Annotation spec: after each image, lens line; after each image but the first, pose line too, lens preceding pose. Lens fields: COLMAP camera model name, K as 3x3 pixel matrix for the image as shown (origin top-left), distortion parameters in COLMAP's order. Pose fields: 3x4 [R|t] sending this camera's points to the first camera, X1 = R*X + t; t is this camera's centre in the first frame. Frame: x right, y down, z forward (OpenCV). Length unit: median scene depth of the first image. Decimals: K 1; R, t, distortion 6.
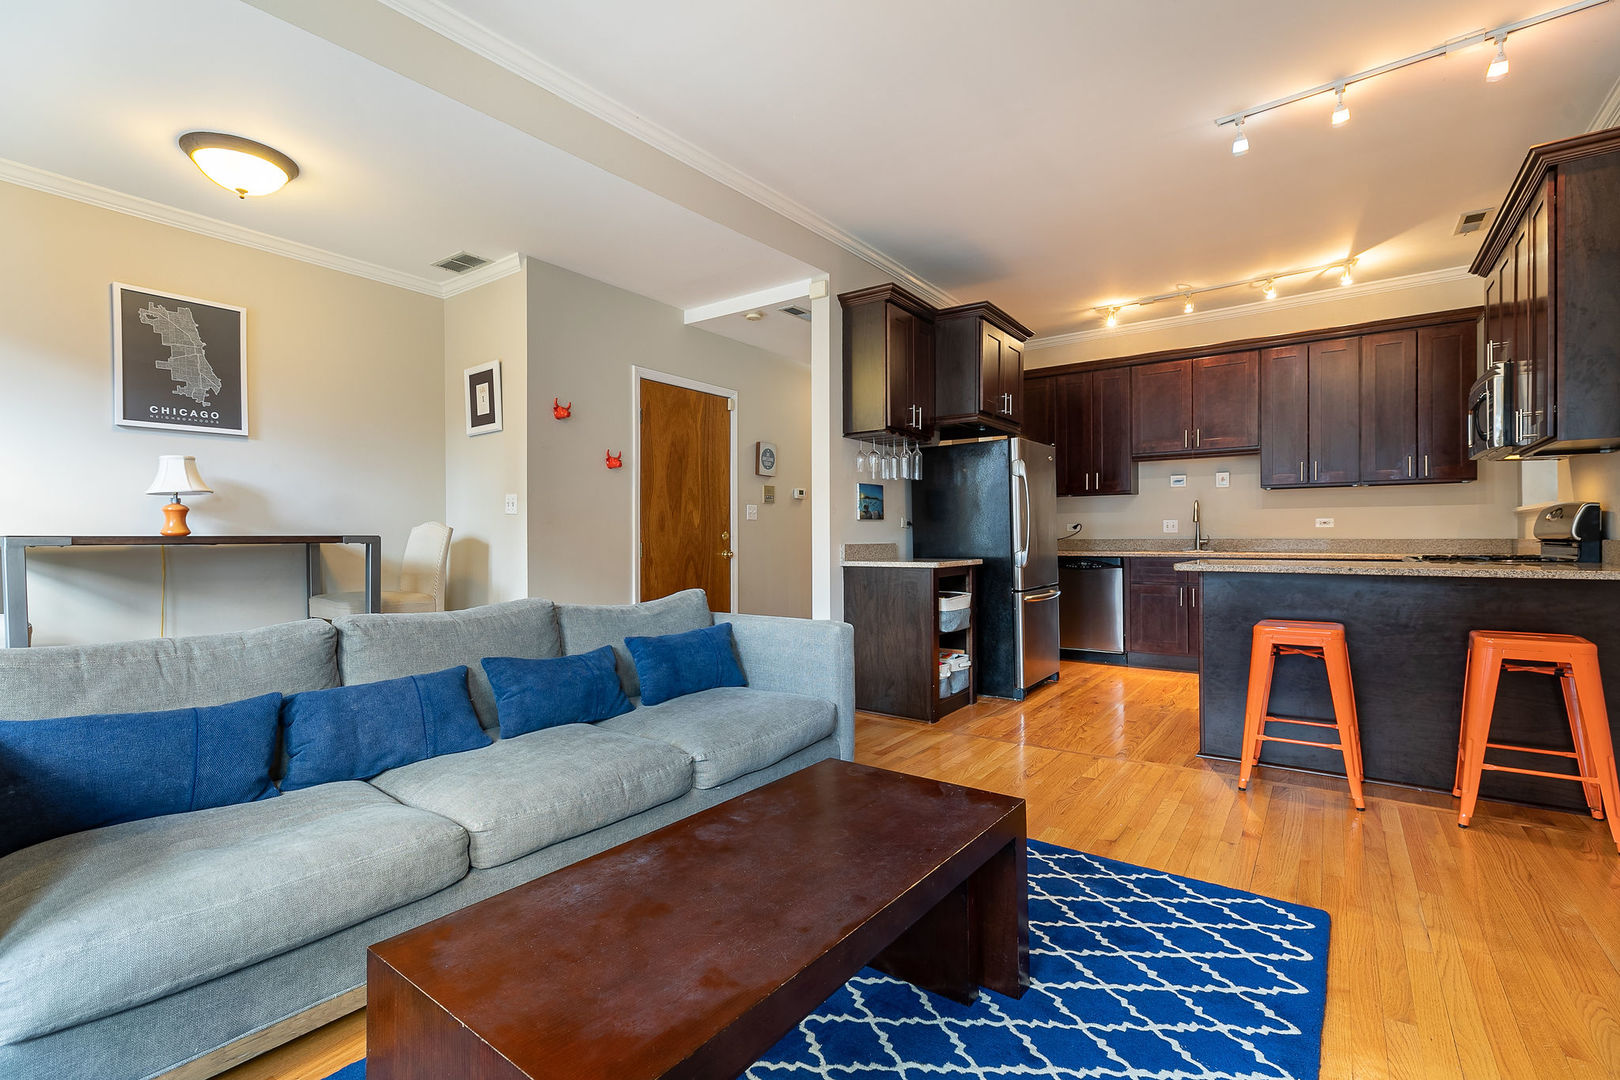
lens RADIAL K [[718.7, 0, 810.0], [0, 718.7, 540.0], [0, 0, 1]] dist [-0.001393, -0.000057]
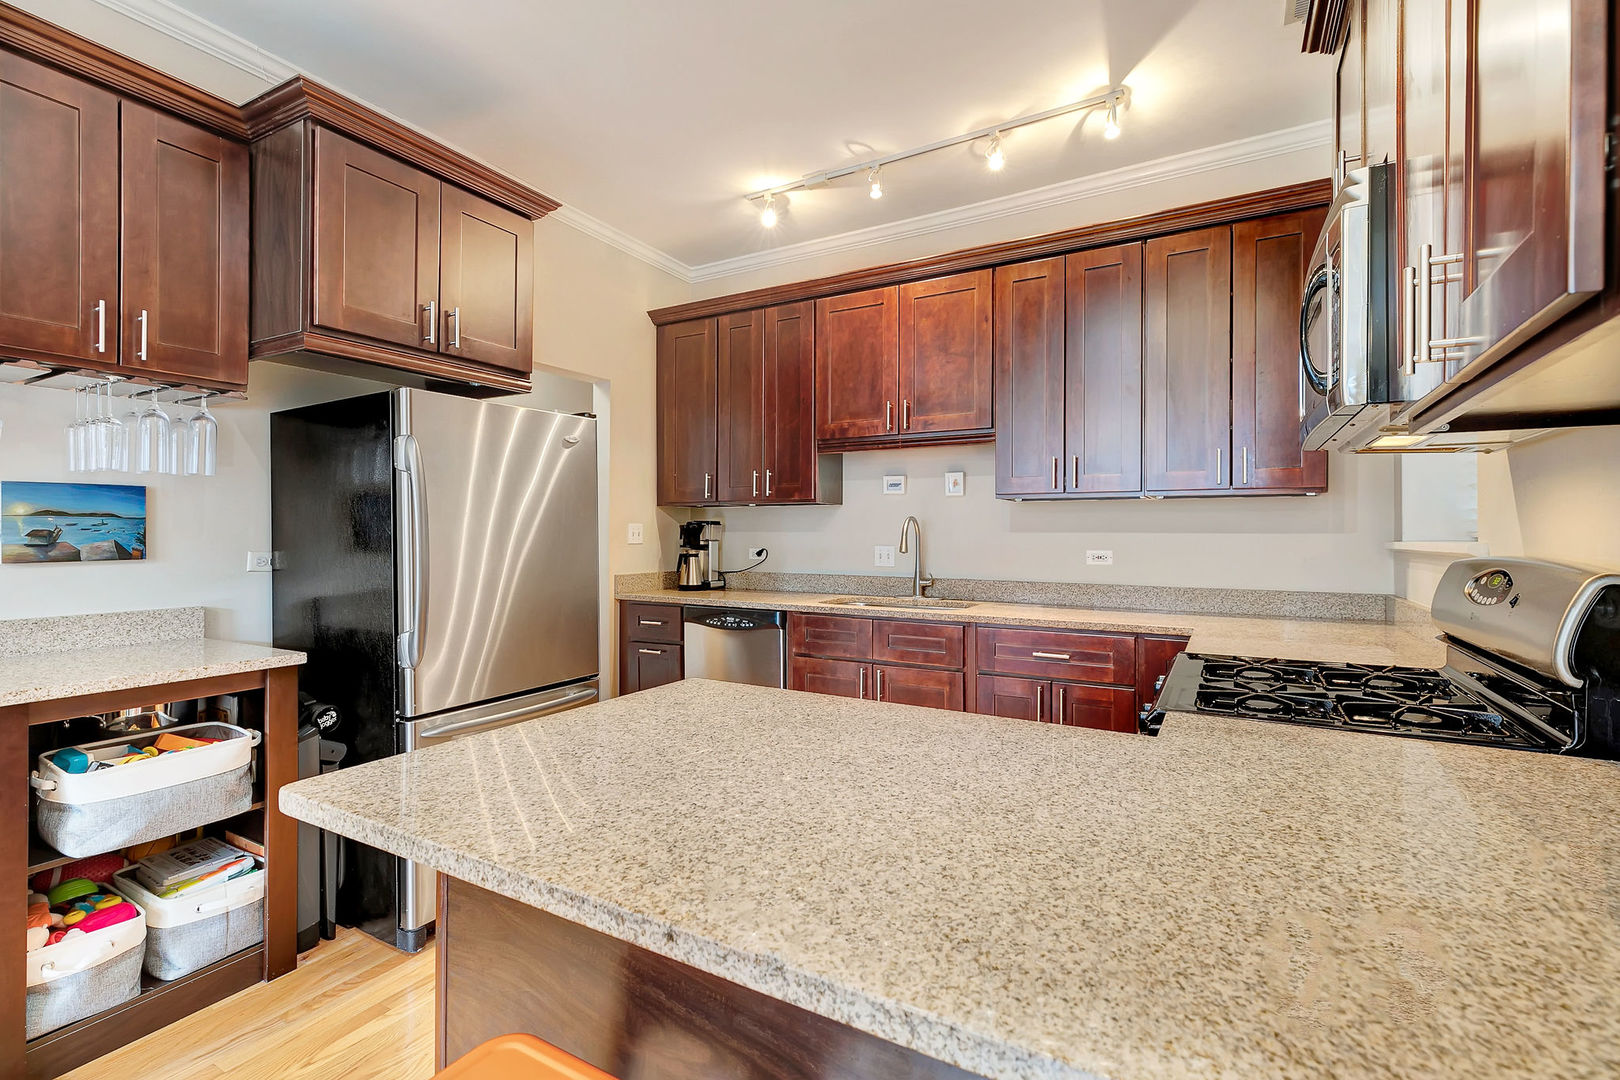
lens RADIAL K [[725.8, 0, 792.8], [0, 725.8, 531.8], [0, 0, 1]] dist [0.003661, 0.000255]
pose [[0.995774, 0.009163, 0.091379, 0.494738], [-0.008512, 0.999936, -0.007516, -0.047869], [-0.091442, 0.006706, 0.995788, 0.507137]]
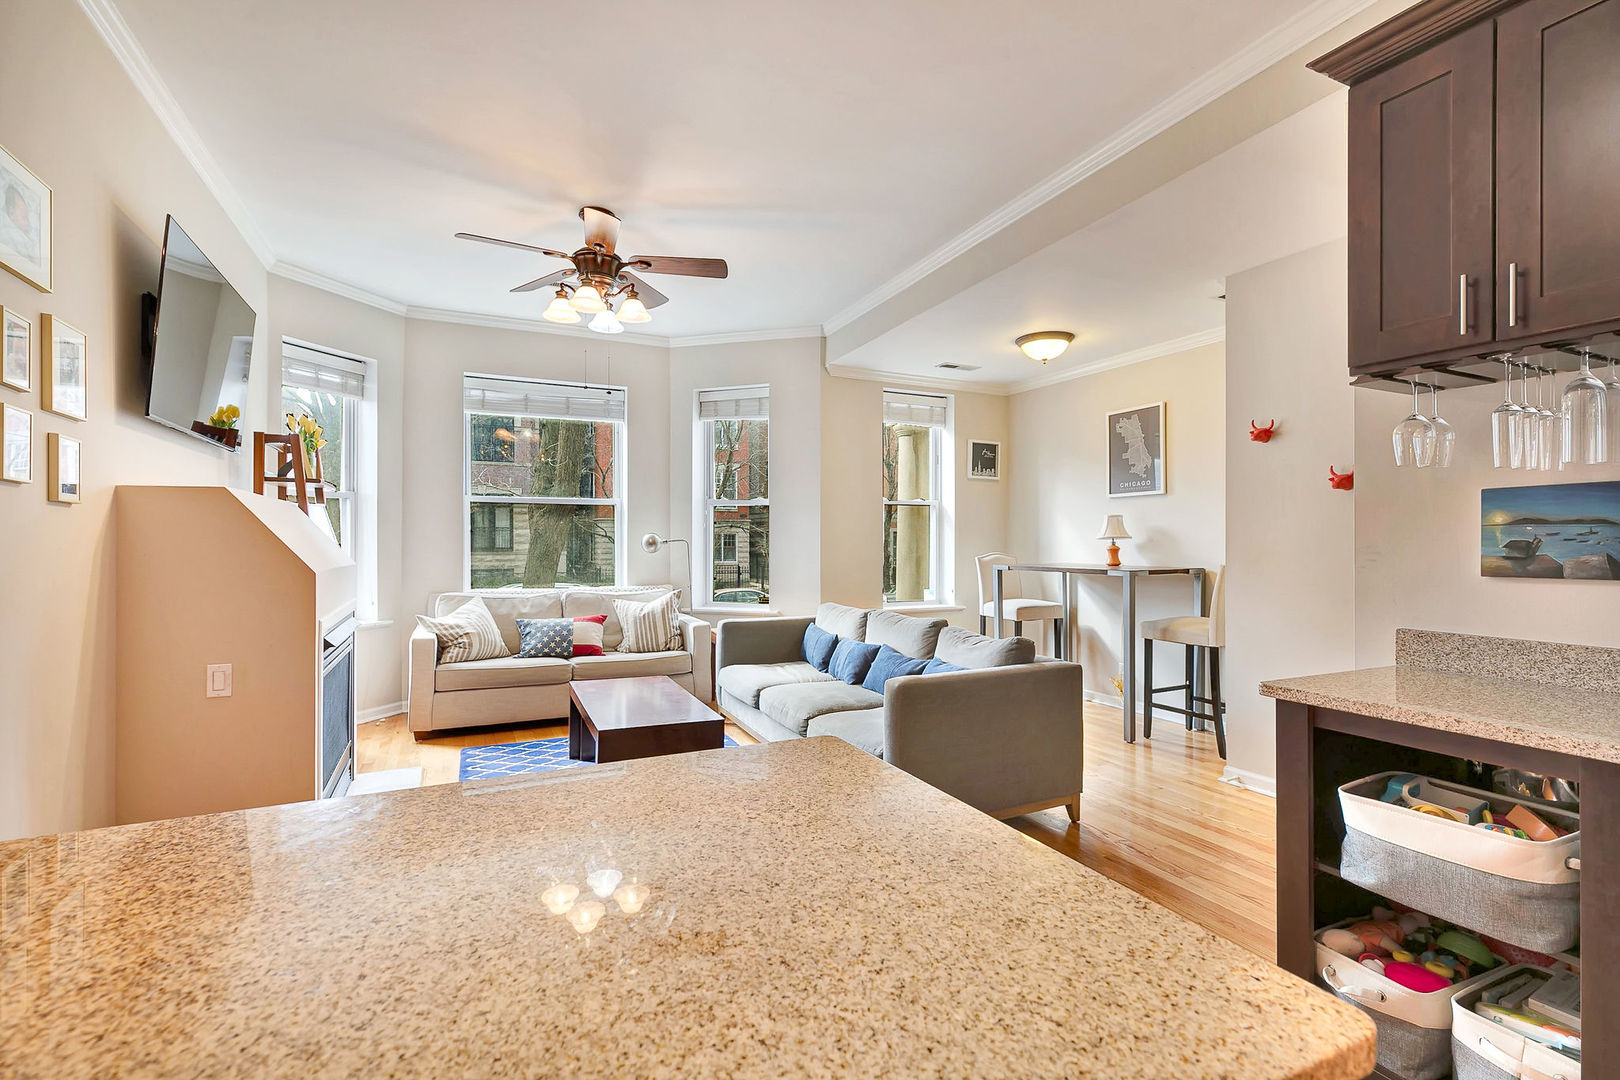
lens RADIAL K [[755.5, 0, 814.4], [0, 755.5, 537.2], [0, 0, 1]] dist [0.000976, -0.000106]
pose [[-0.473693, 0.001164, -0.880689, 0.622184], [-0.001601, 0.999996, 0.002183, -0.050728], [0.880689, 0.002444, -0.473690, 0.855958]]
